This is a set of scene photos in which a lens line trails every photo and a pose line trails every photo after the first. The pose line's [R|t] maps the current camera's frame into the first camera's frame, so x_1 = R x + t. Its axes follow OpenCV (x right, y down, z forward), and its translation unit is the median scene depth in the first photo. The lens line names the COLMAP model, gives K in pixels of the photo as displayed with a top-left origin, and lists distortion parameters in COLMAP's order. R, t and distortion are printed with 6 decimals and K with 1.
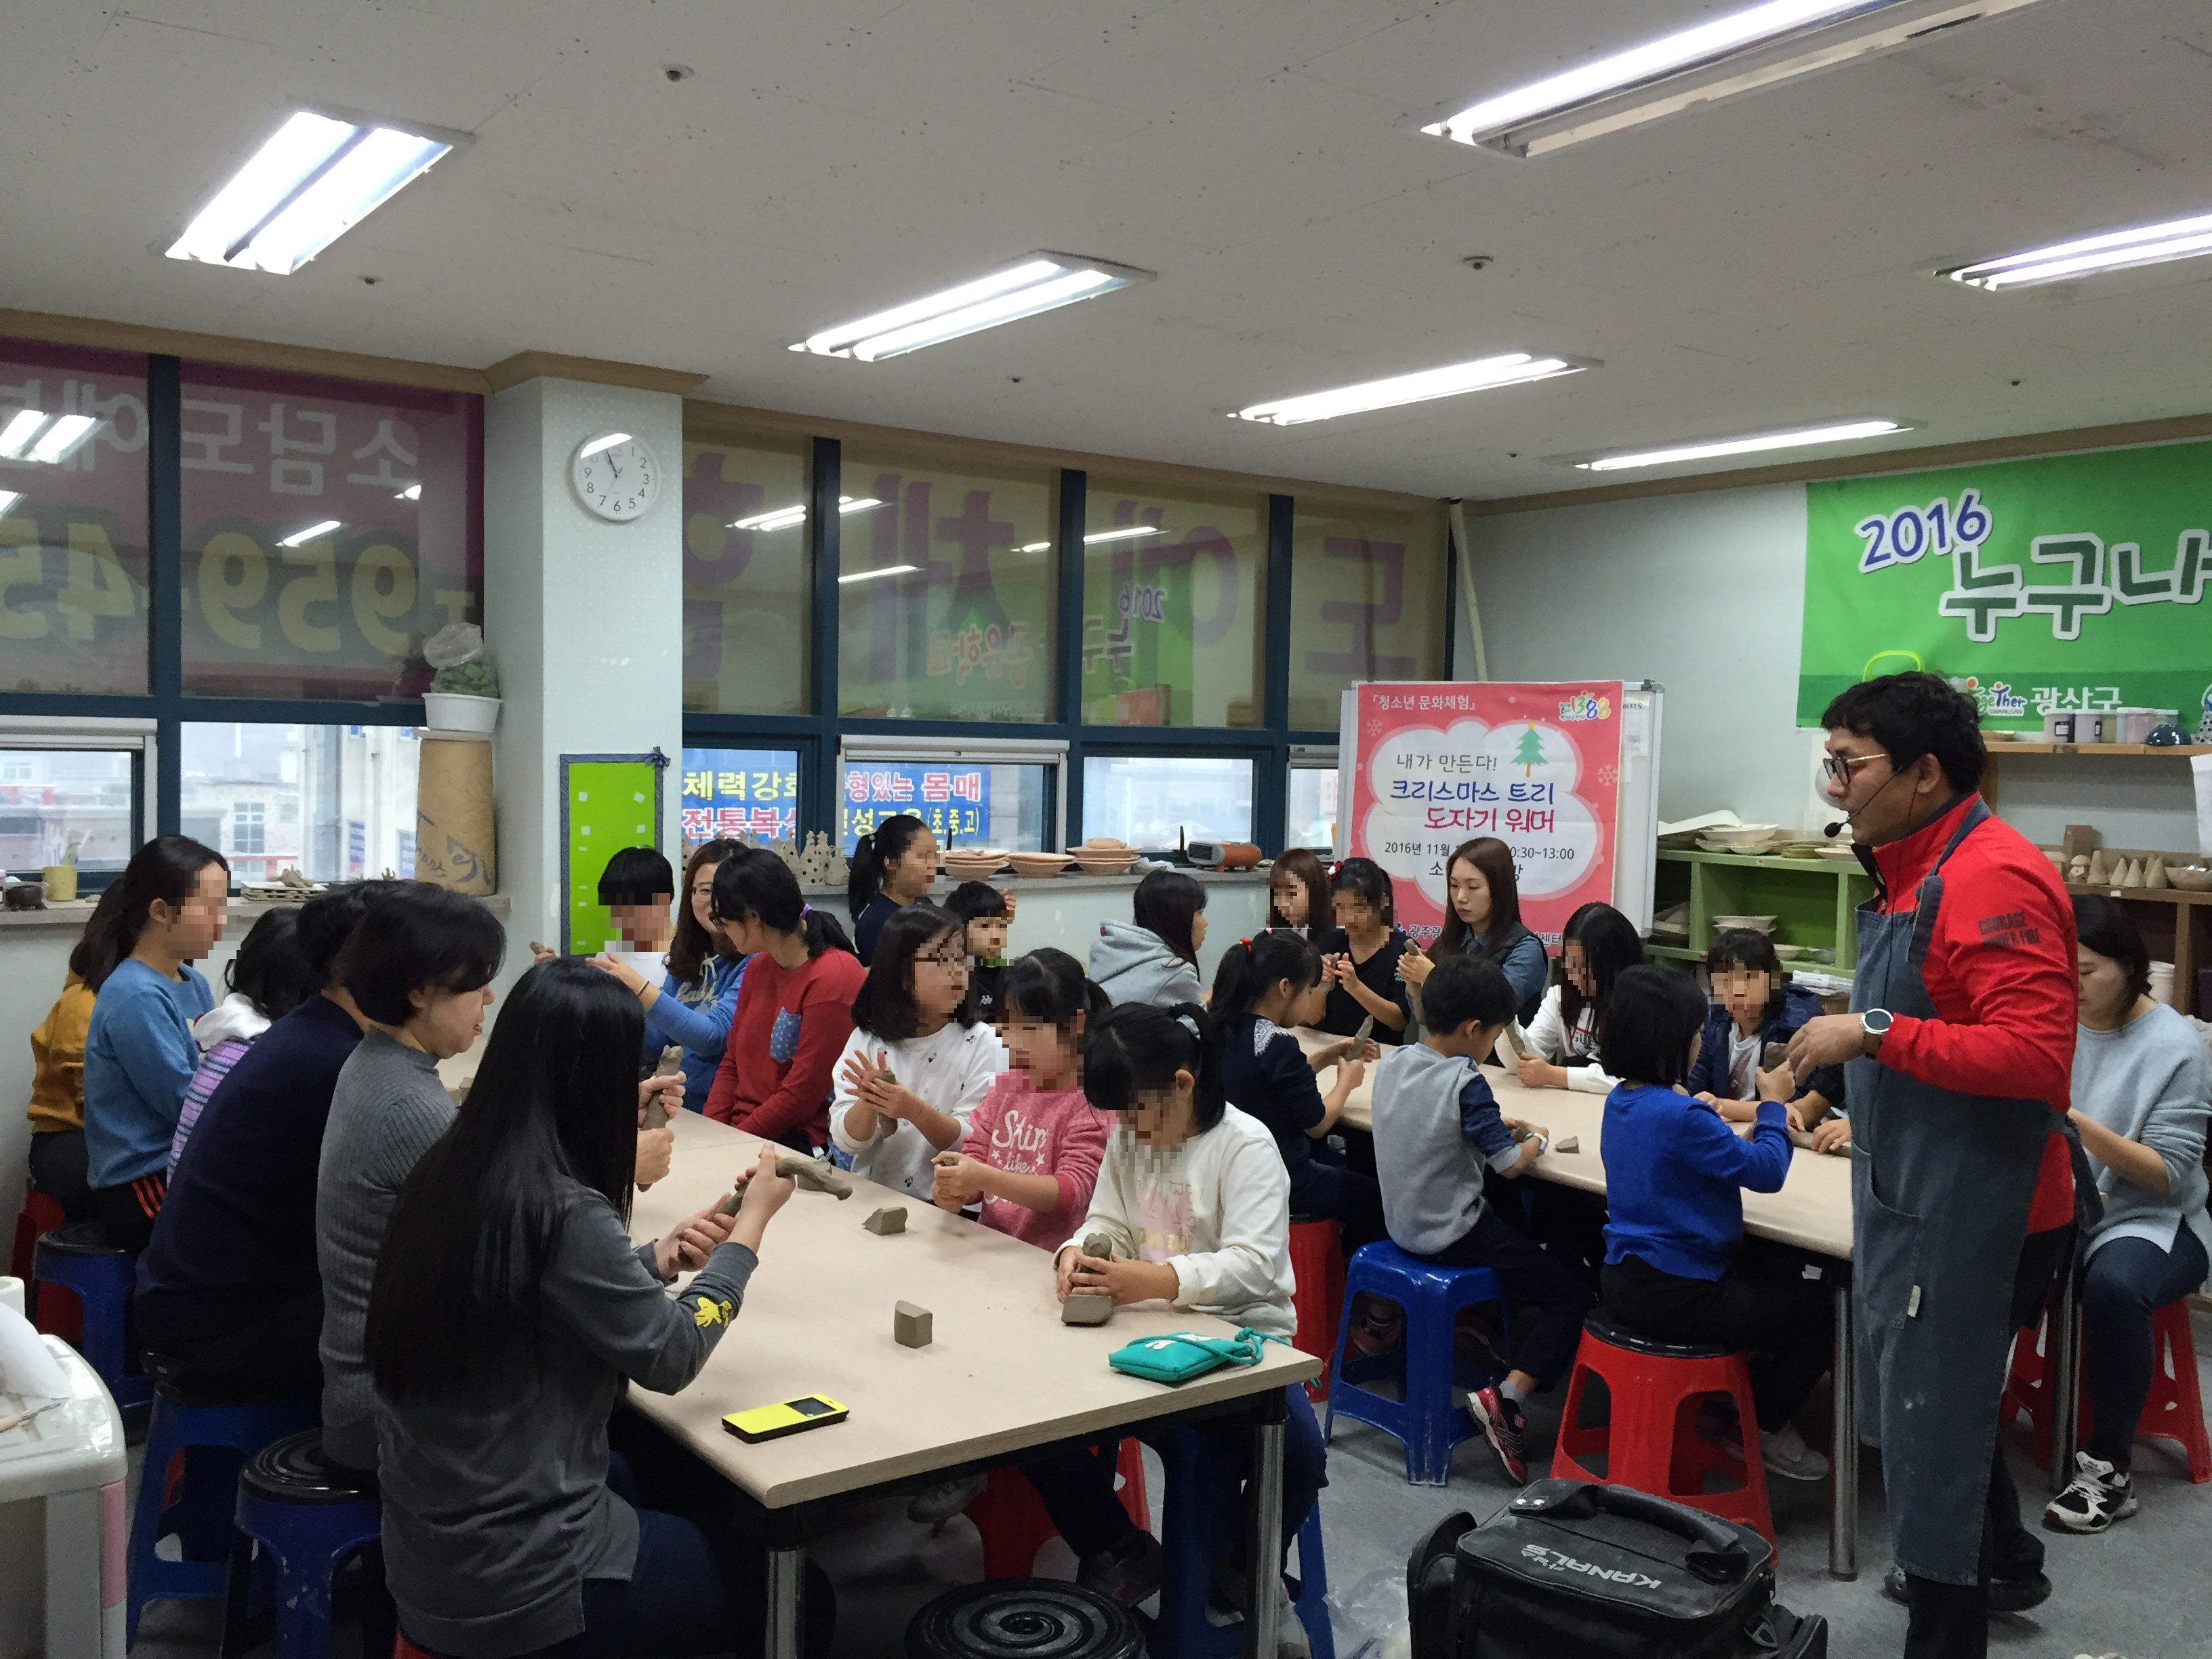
lens RADIAL K [[1898.1, 0, 1106.0], [0, 1898.1, 829.5], [0, 0, 1]] dist [-0.000406, 0.000432]
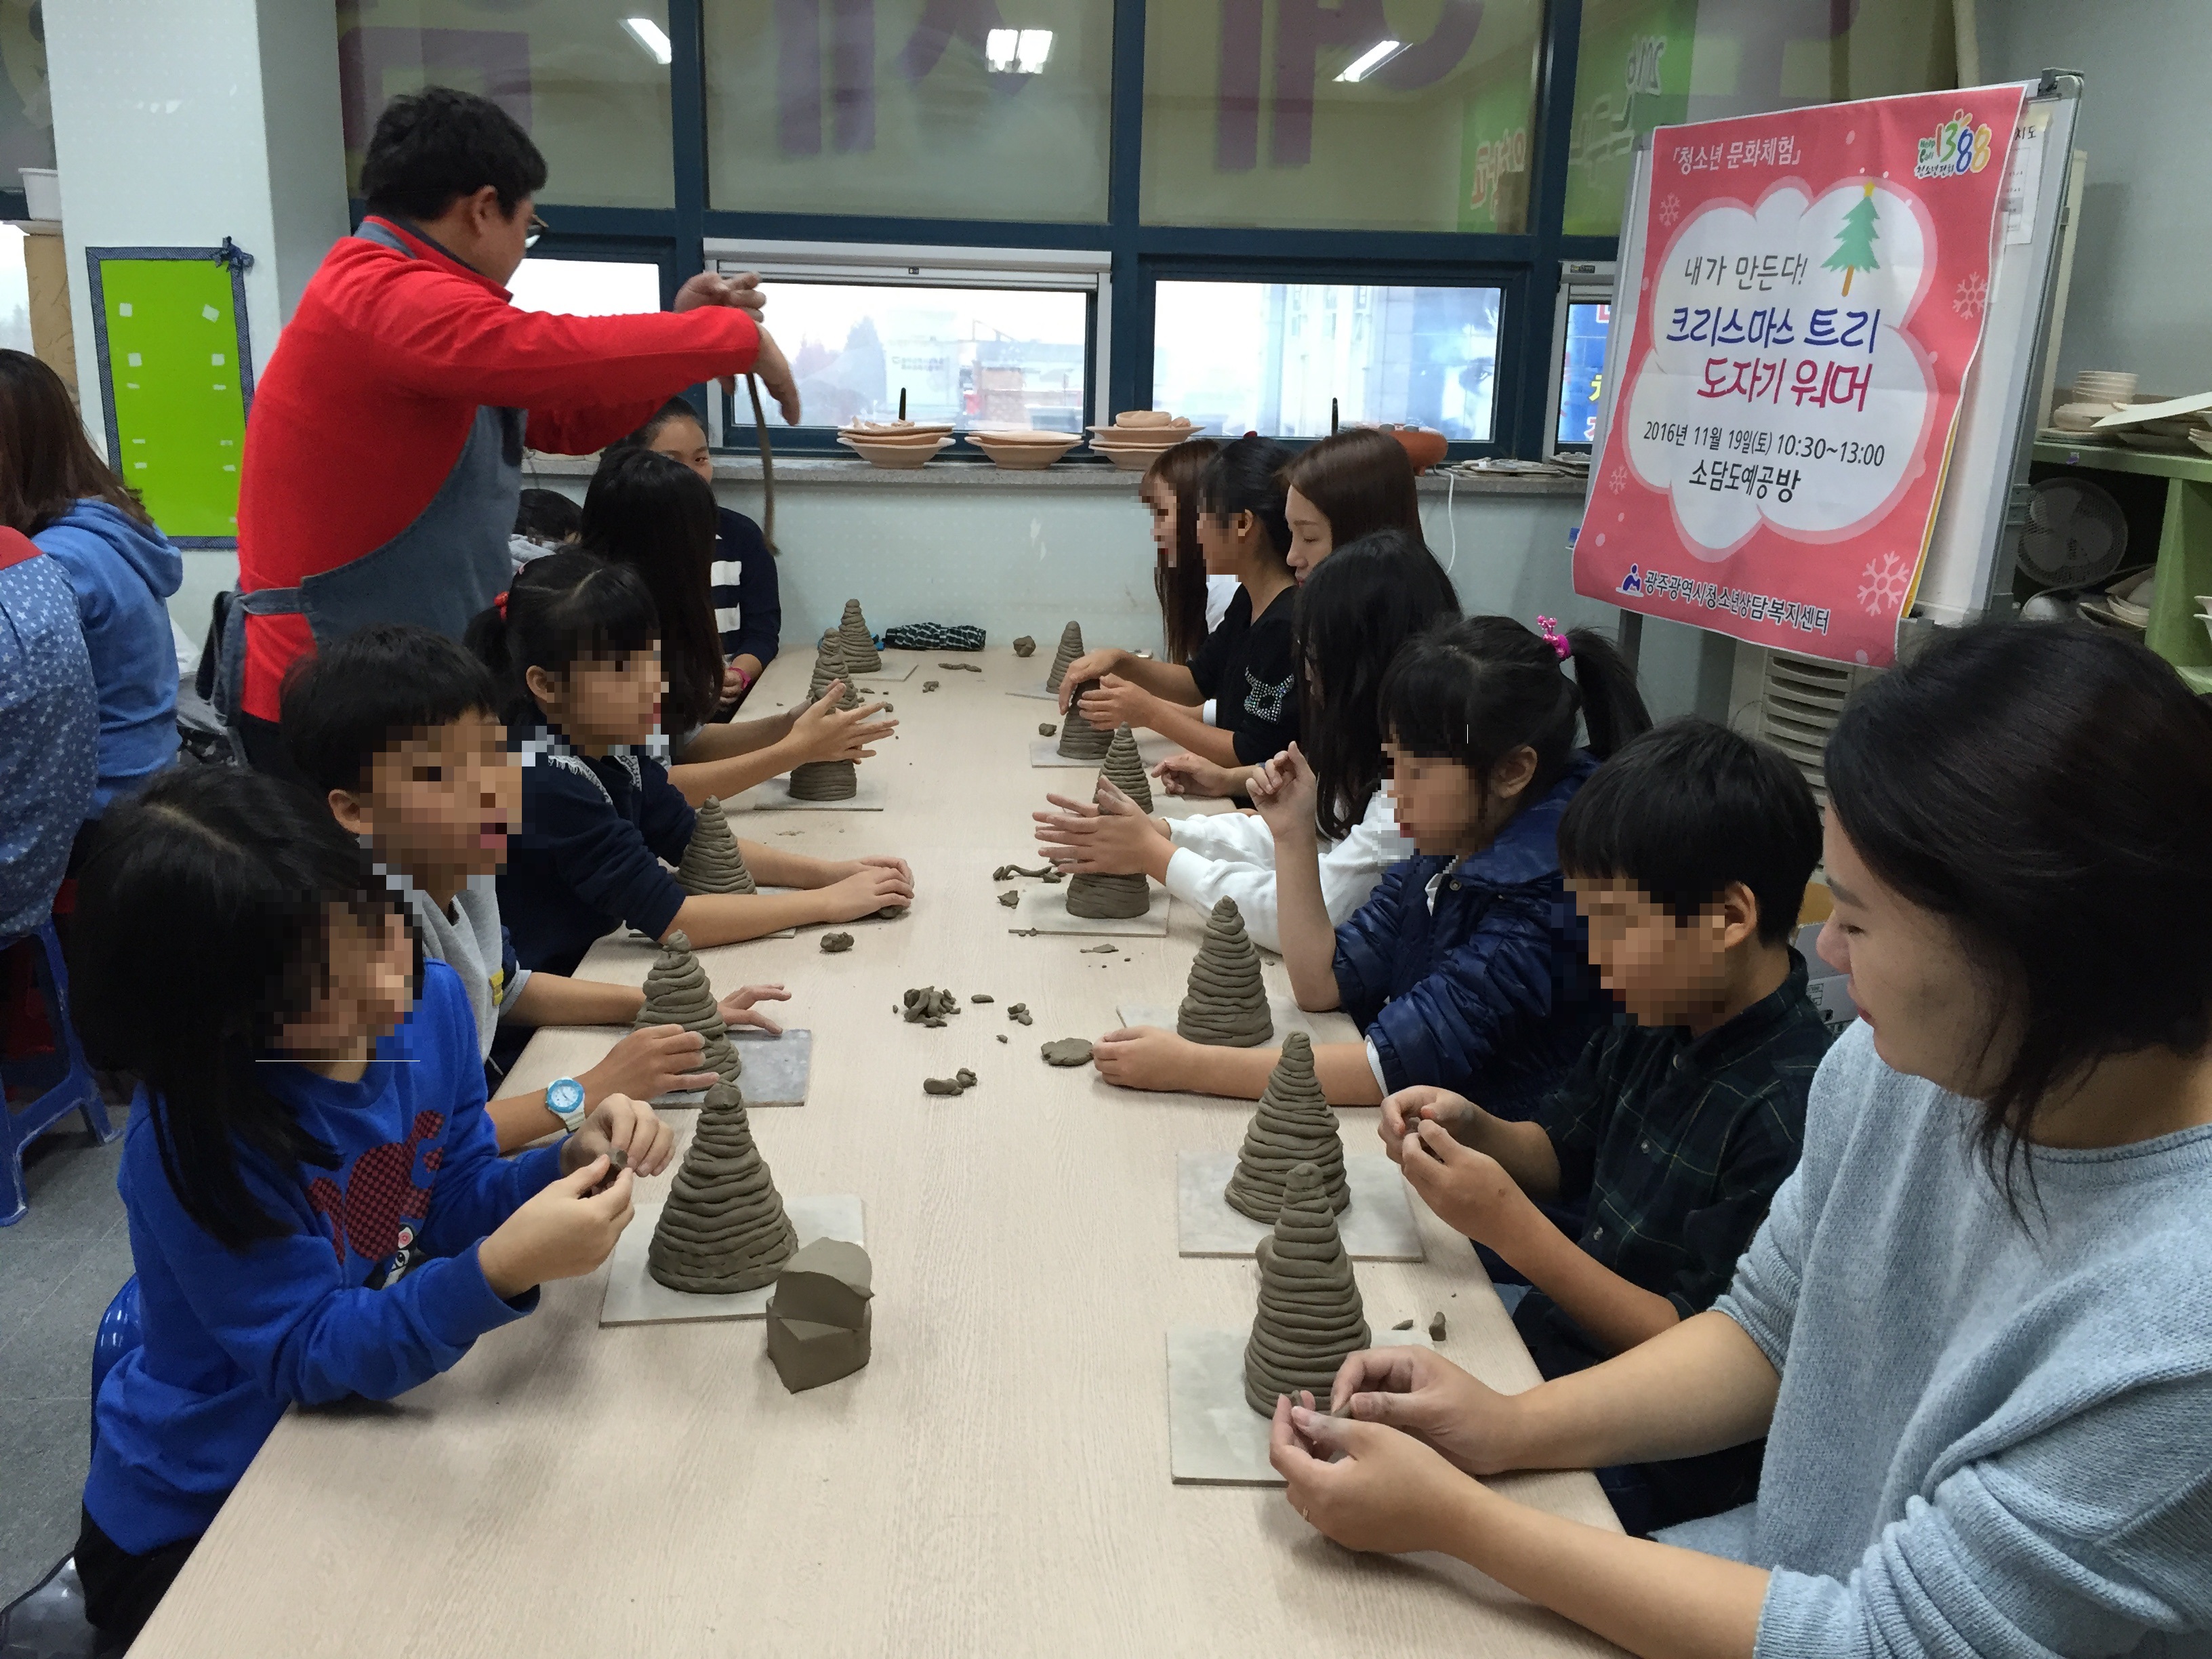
lens RADIAL K [[1845.3, 0, 1021.6], [0, 1845.3, 826.9], [0, 0, 1]] dist [0.399009, -0.611938]
pose [[0.855301, 0.139597, -0.498971, 0.316994], [-0.022757, 0.972213, 0.232988, -0.006332], [0.517631, -0.187920, 0.834712, 0.412662]]
